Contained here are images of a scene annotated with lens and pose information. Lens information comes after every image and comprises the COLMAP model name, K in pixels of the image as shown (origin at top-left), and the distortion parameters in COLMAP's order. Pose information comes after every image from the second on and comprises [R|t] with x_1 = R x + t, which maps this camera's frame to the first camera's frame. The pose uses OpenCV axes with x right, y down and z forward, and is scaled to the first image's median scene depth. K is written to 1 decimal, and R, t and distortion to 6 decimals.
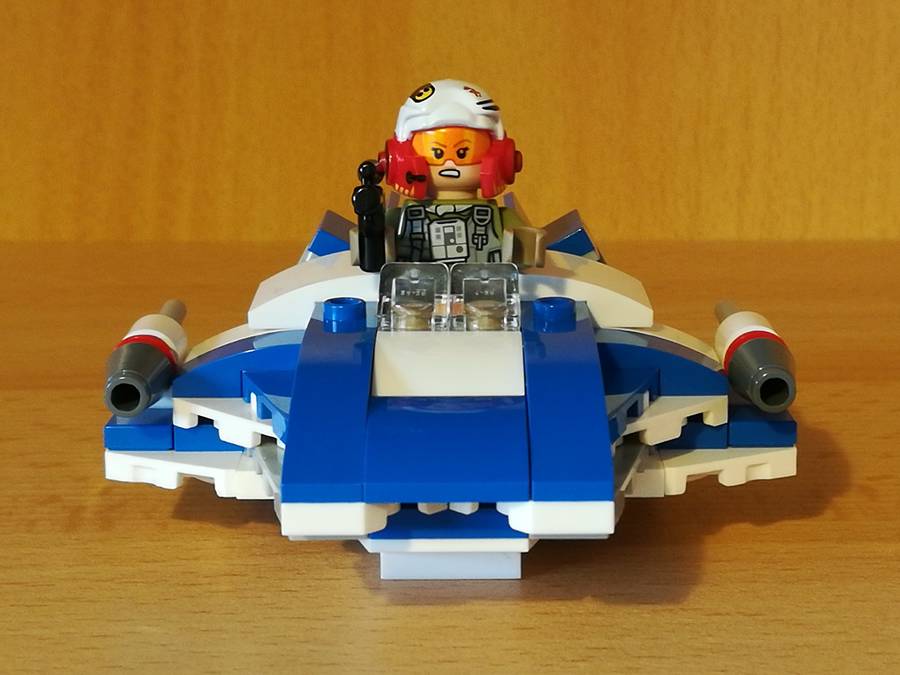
lens RADIAL K [[1996.2, 0, 450.0], [0, 1996.2, 337.5], [0, 0, 1]] dist [0.112772, -0.024108]
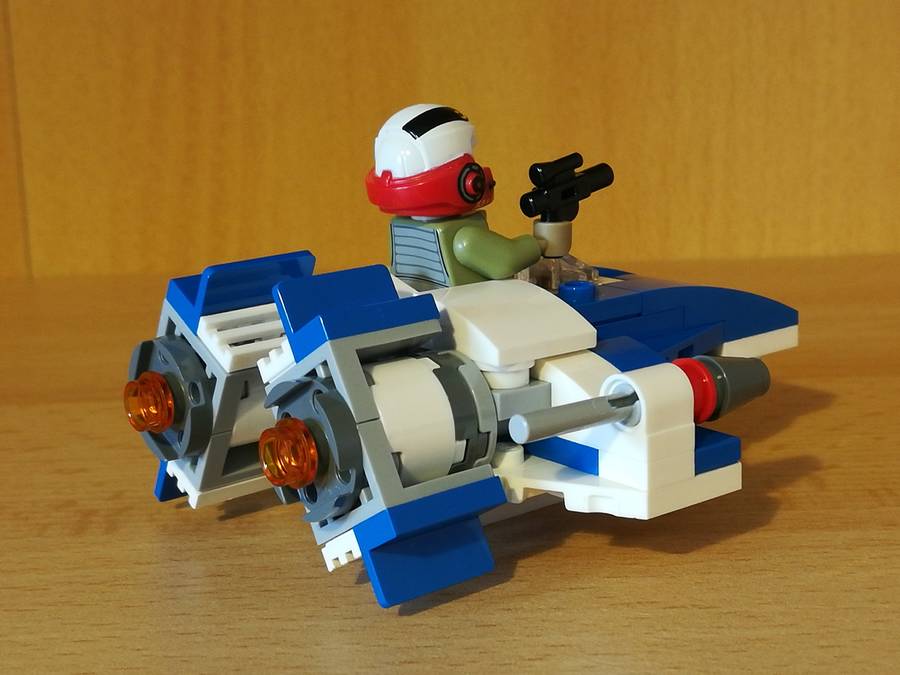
lens RADIAL K [[1507.7, 0, 456.6], [0, 1507.7, 337.7], [0, 0, 1]] dist [0.124065, -0.343490]
pose [[0.999286, -0.023641, -0.029468, 0.044189], [0.023452, 0.999702, -0.006733, 0.000518], [0.029619, 0.006037, 0.999543, 0.193561]]
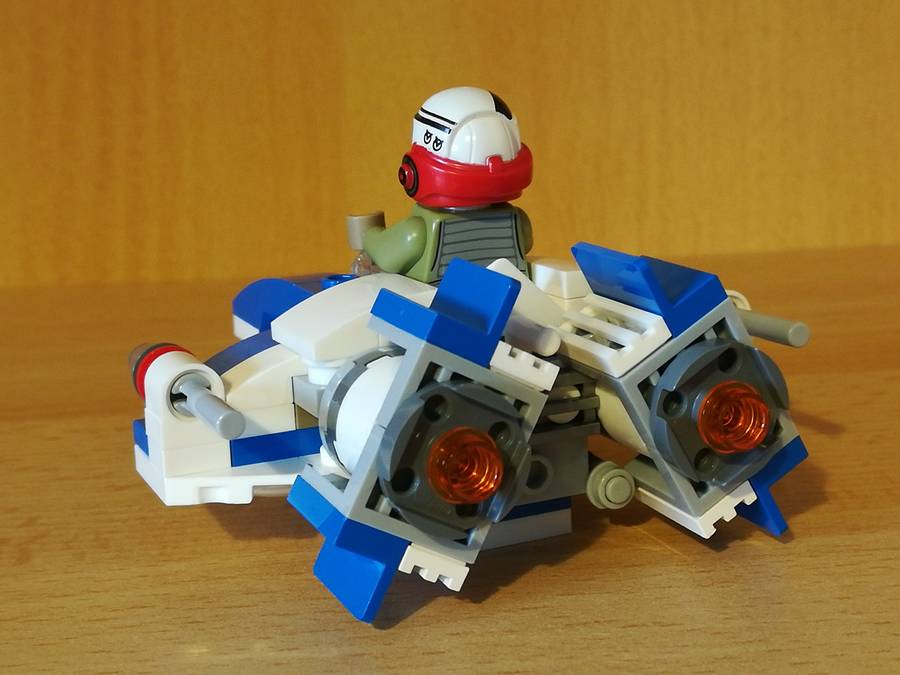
lens RADIAL K [[1507.7, 0, 456.6], [0, 1507.7, 337.7], [0, 0, 1]] dist [0.124065, -0.343490]
pose [[0.998674, -0.047922, 0.018830, 0.037842], [0.048117, 0.998792, -0.010001, 0.001530], [-0.018328, 0.010893, 0.999773, 0.246223]]
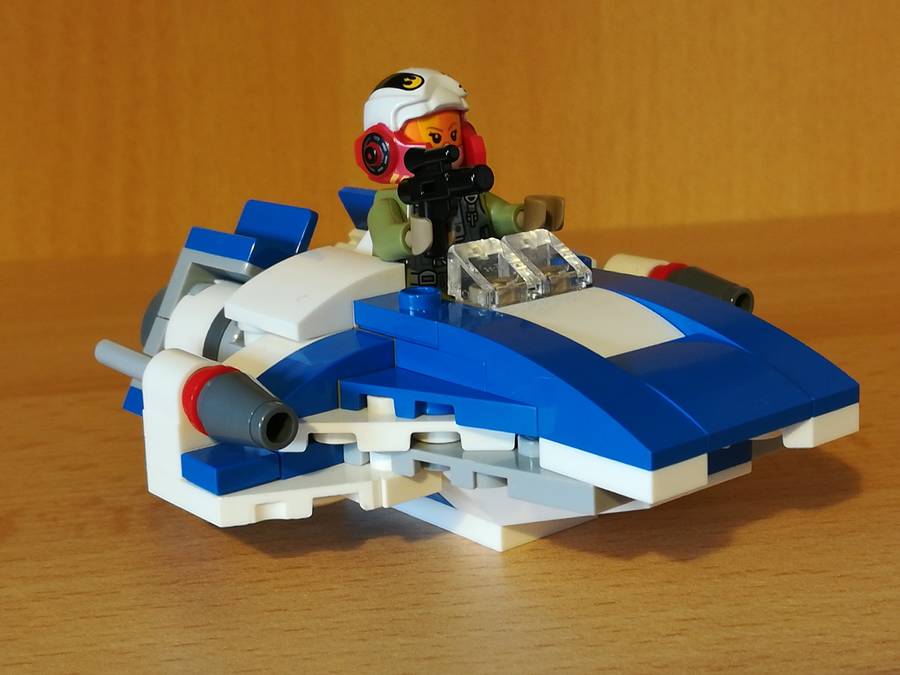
lens RADIAL K [[1510.6, 0, 441.1], [0, 1510.6, 338.5], [0, 0, 1]] dist [0.124245, -0.327836]
pose [[0.993082, -0.060750, 0.100485, -0.103949], [0.059759, 0.998130, 0.012847, -0.002295], [-0.101078, -0.006754, 0.994856, 0.227604]]
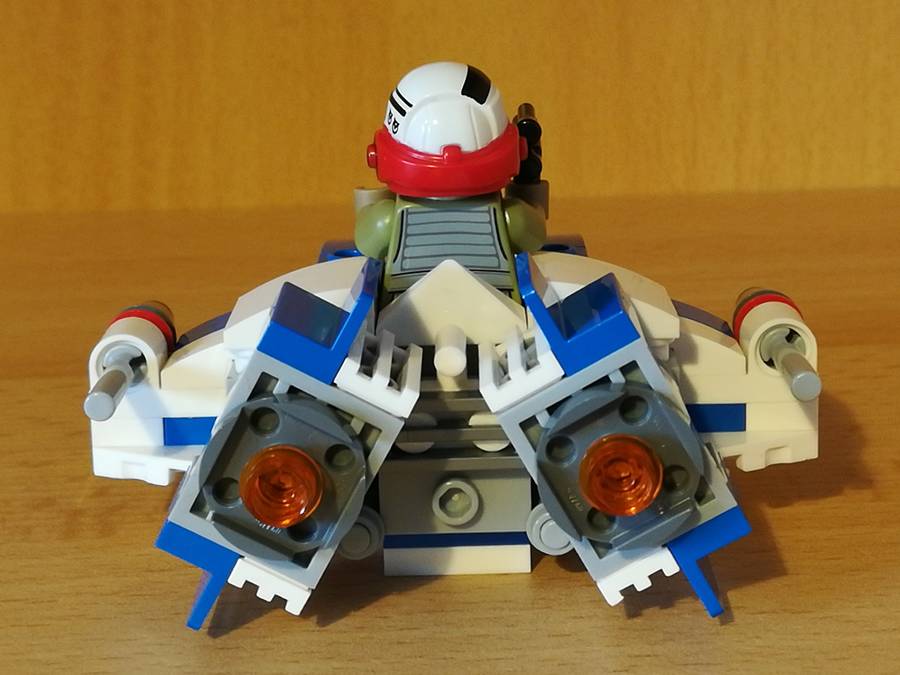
lens RADIAL K [[1996.2, 0, 450.0], [0, 1996.2, 337.5], [0, 0, 1]] dist [0.112772, -0.024108]
pose [[0.999396, -0.029774, 0.017929, -0.025065], [0.029172, 0.999031, 0.032948, -0.025105], [-0.018892, -0.032405, 0.999296, 0.057465]]
